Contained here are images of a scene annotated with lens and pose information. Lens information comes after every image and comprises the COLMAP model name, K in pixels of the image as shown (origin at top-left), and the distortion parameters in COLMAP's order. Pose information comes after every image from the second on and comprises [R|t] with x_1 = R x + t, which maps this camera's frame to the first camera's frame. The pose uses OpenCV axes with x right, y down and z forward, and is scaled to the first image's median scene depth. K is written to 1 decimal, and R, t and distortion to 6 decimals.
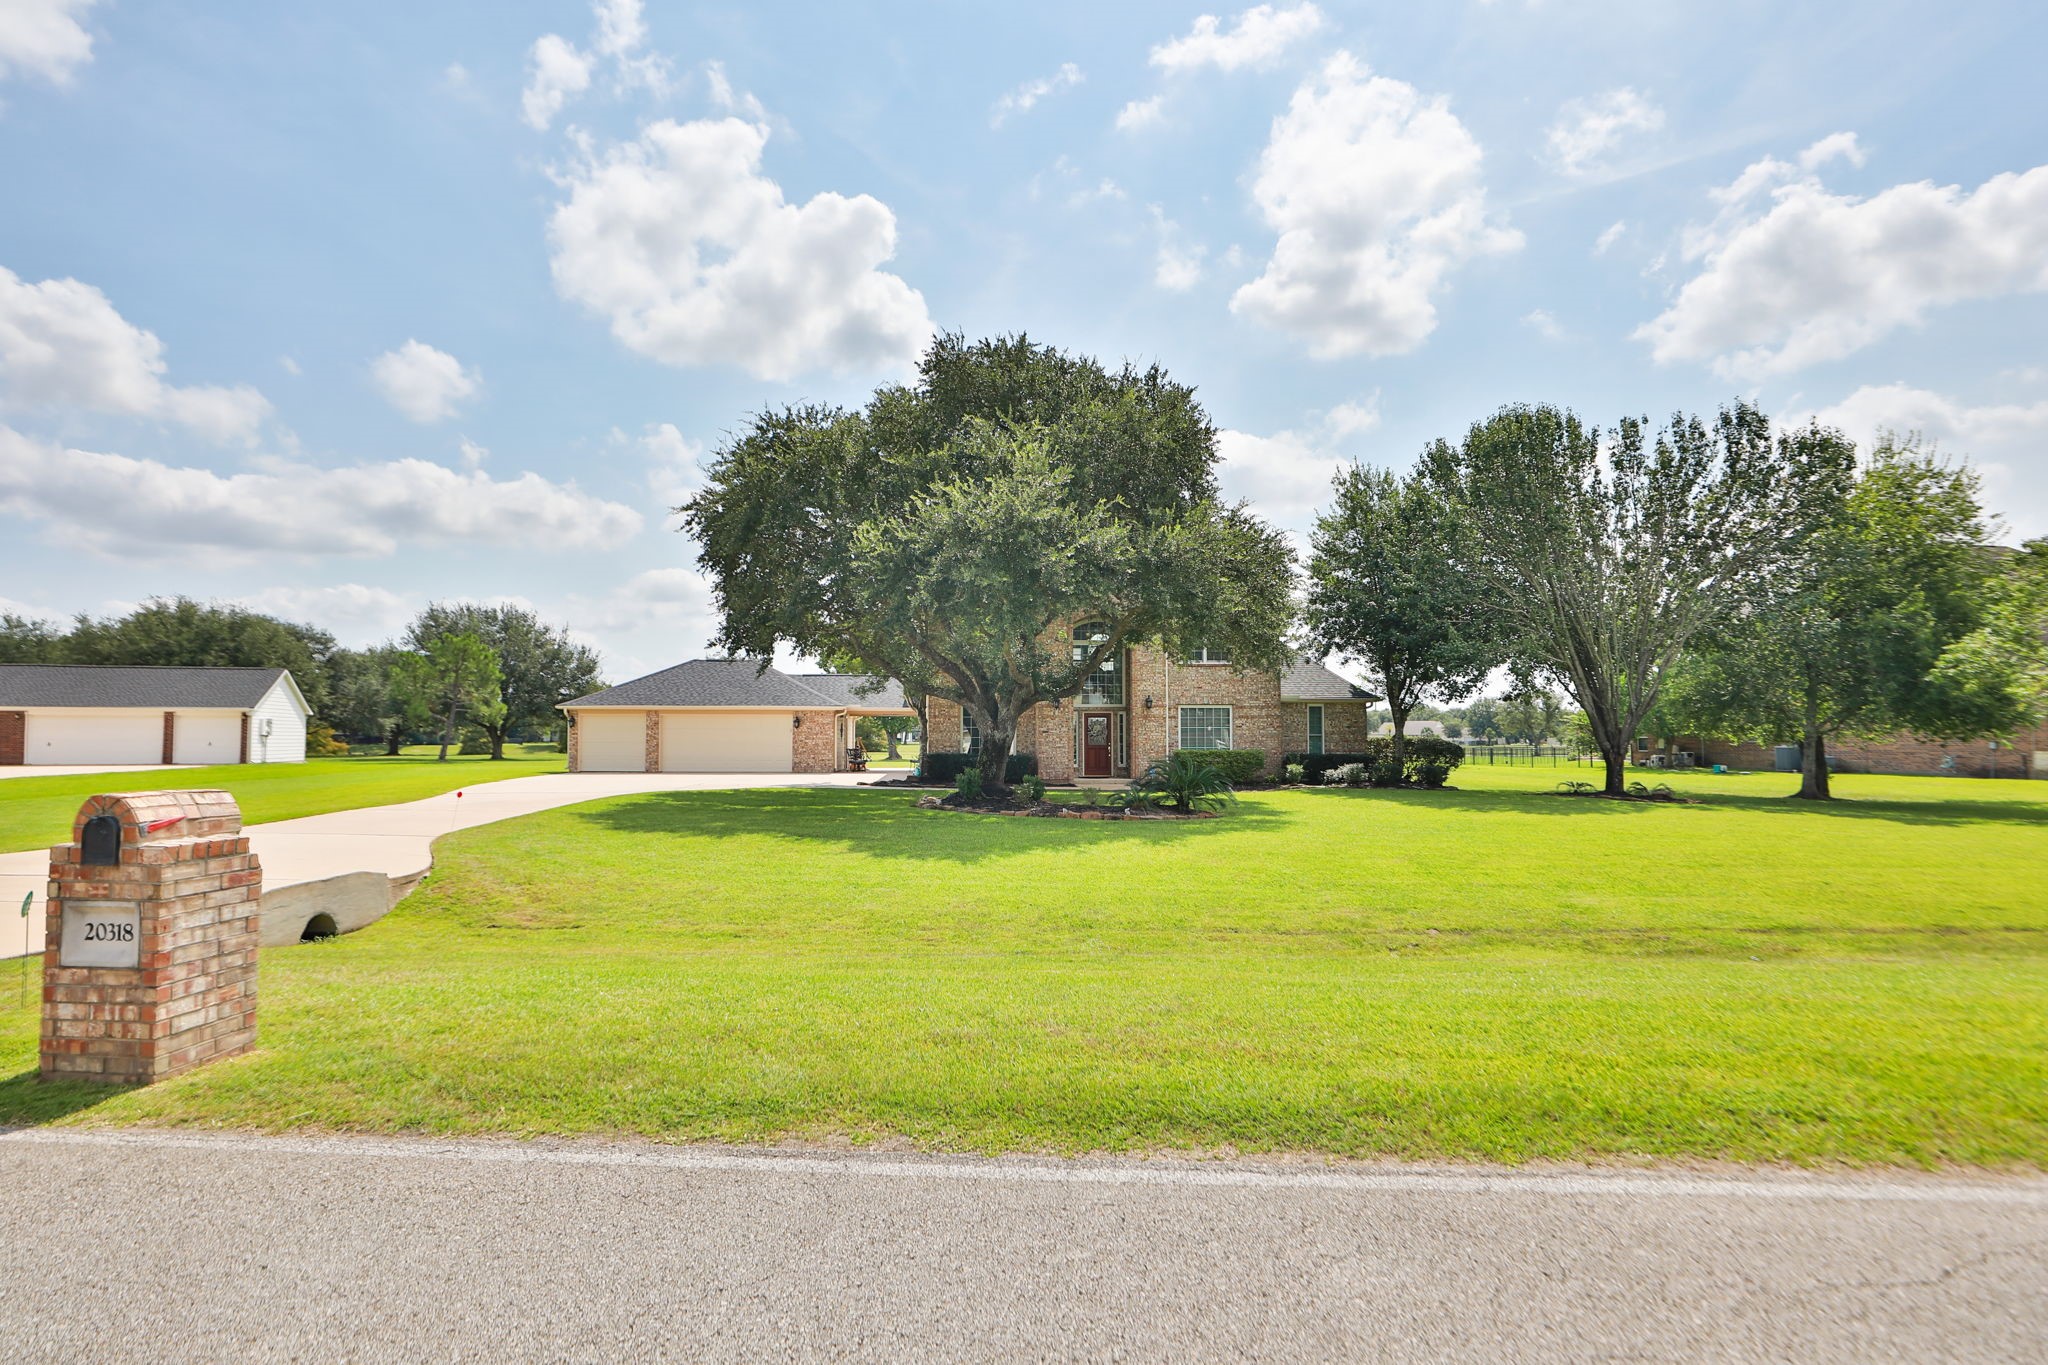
lens RADIAL K [[1079.0, 0, 1026.2], [0, 1079.0, 685.6], [0, 0, 1]] dist [-0.026190, 0.000270]
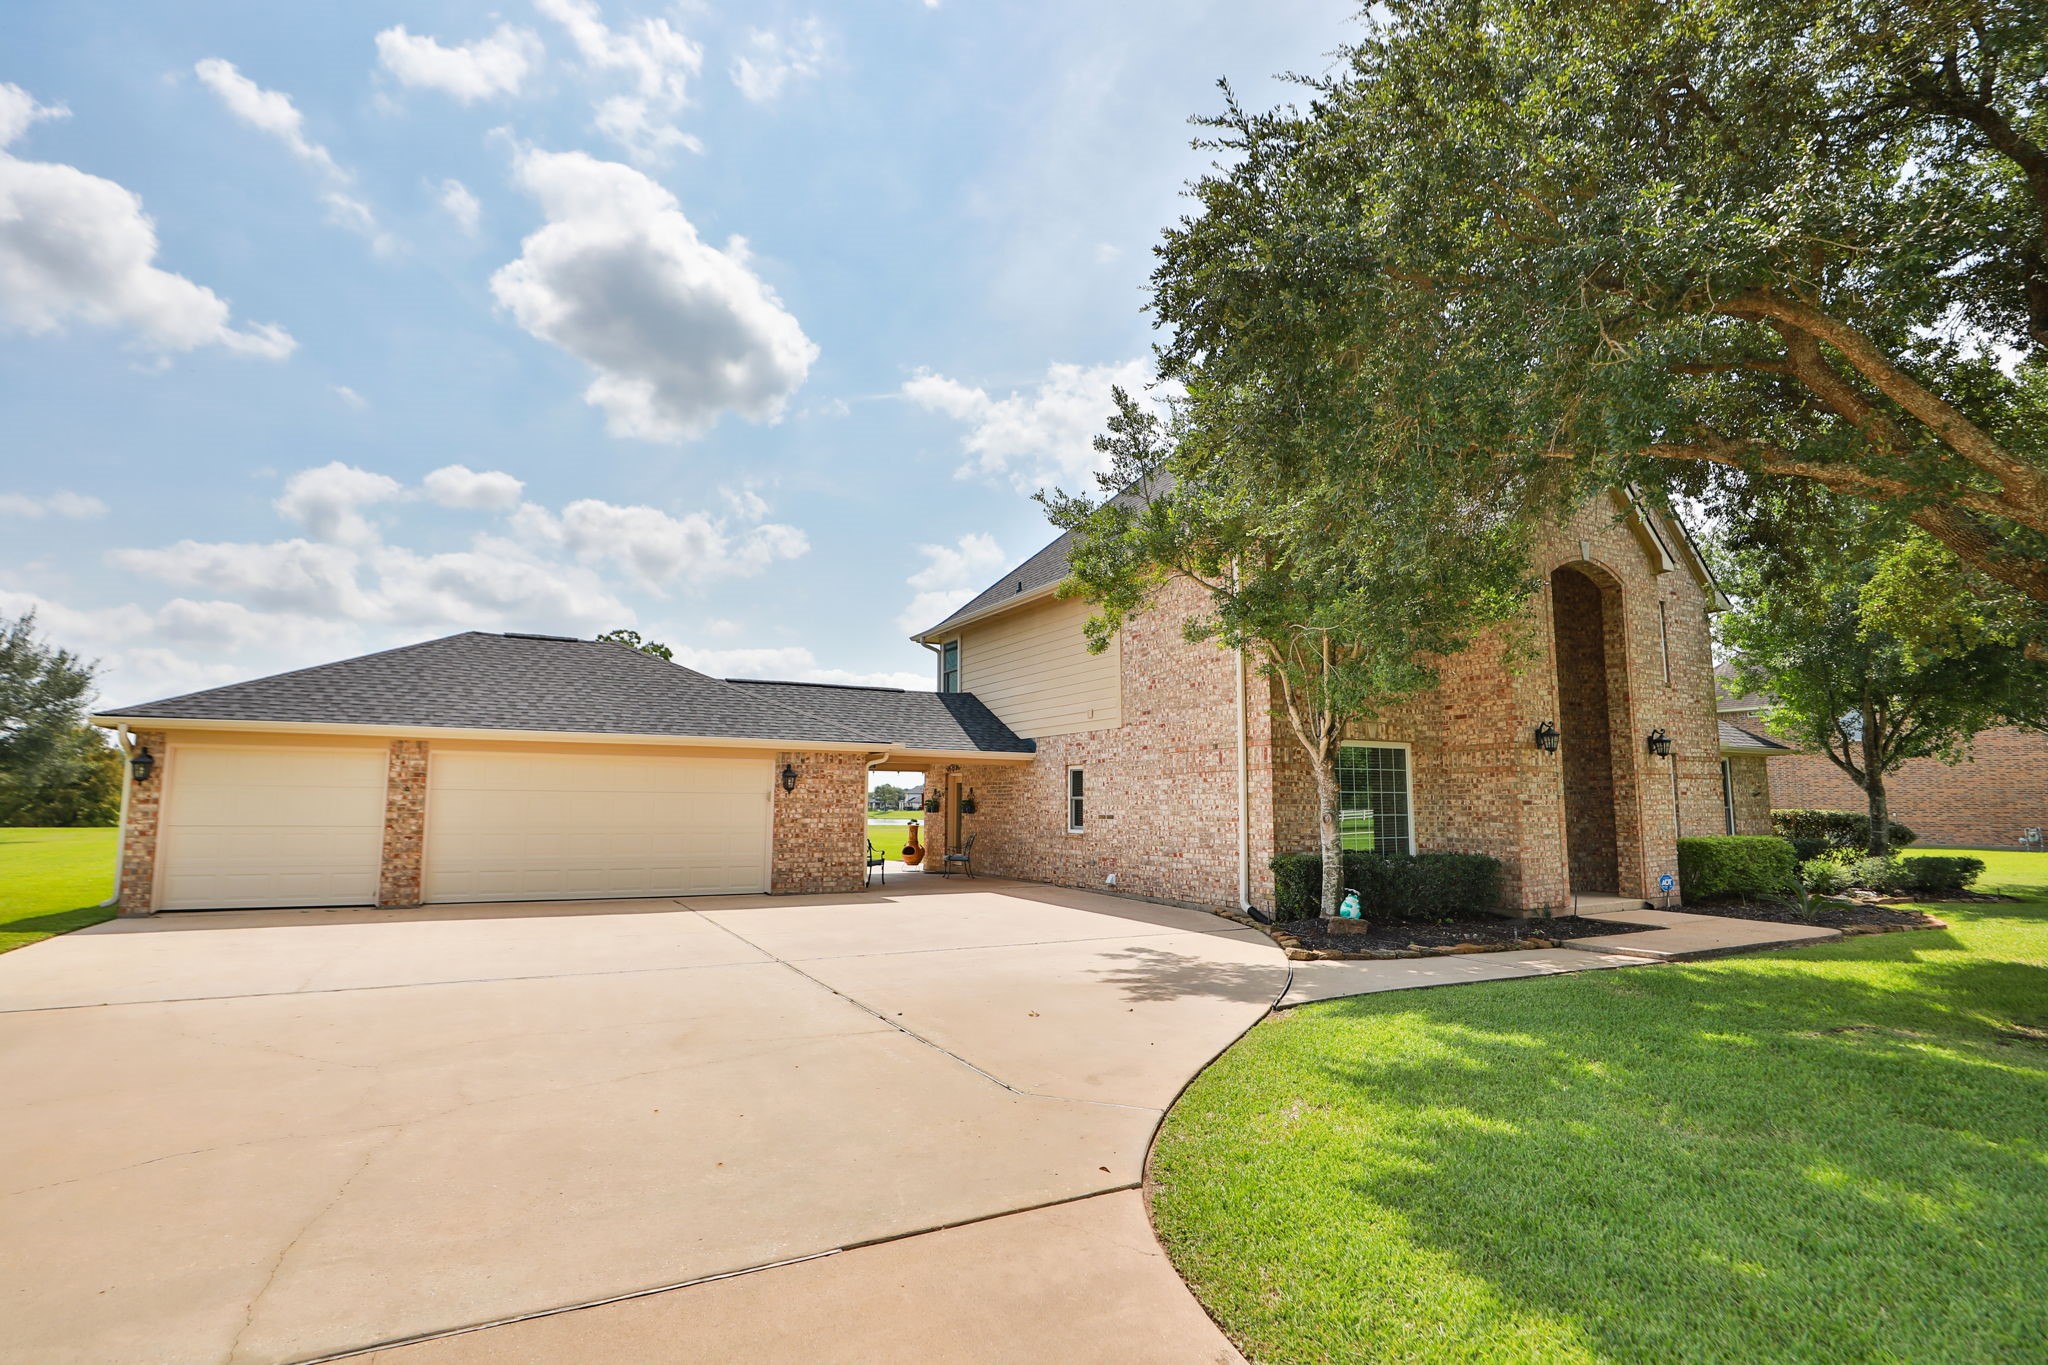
lens RADIAL K [[1019.3, 0, 1024.0], [0, 1019.3, 682.5], [0, 0, 1]] dist [-0.025599, 0.000263]
pose [[0.916113, 0.050975, 0.397666, -0.324667], [-0.021584, 0.996716, -0.078041, 0.028768], [-0.400339, 0.062911, 0.914205, 0.654360]]
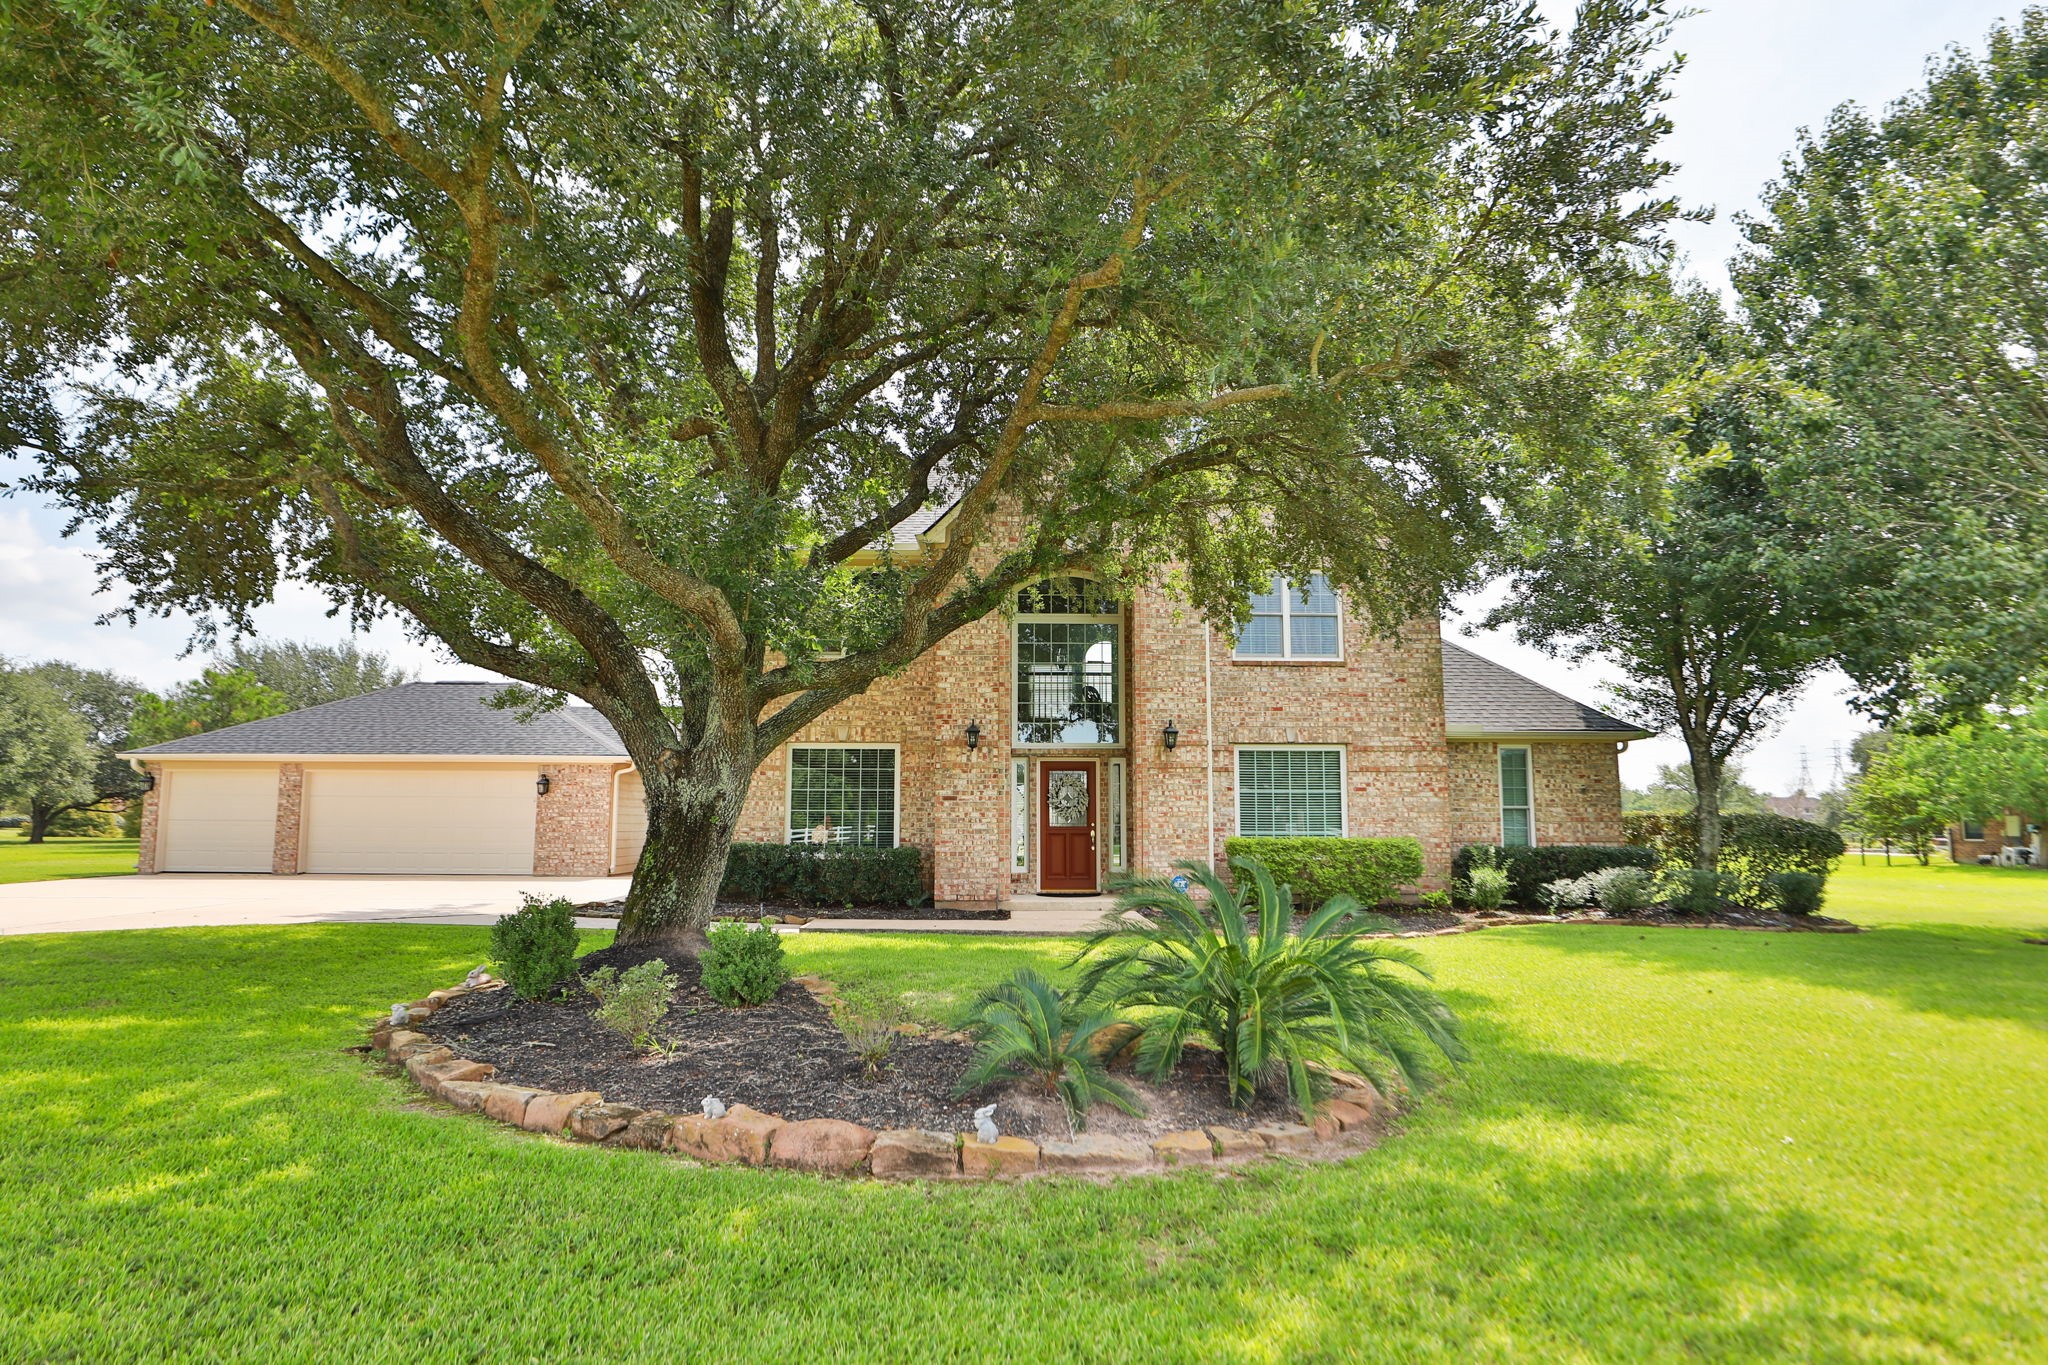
lens RADIAL K [[1137.1, 0, 1022.9], [0, 1137.1, 700.7], [0, 0, 1]] dist [-0.019394, -0.000248]
pose [[0.998801, -0.003409, -0.048832, 0.070091], [0.000579, 0.998325, -0.057860, 0.027624], [0.048947, 0.057763, 0.997130, 0.477688]]
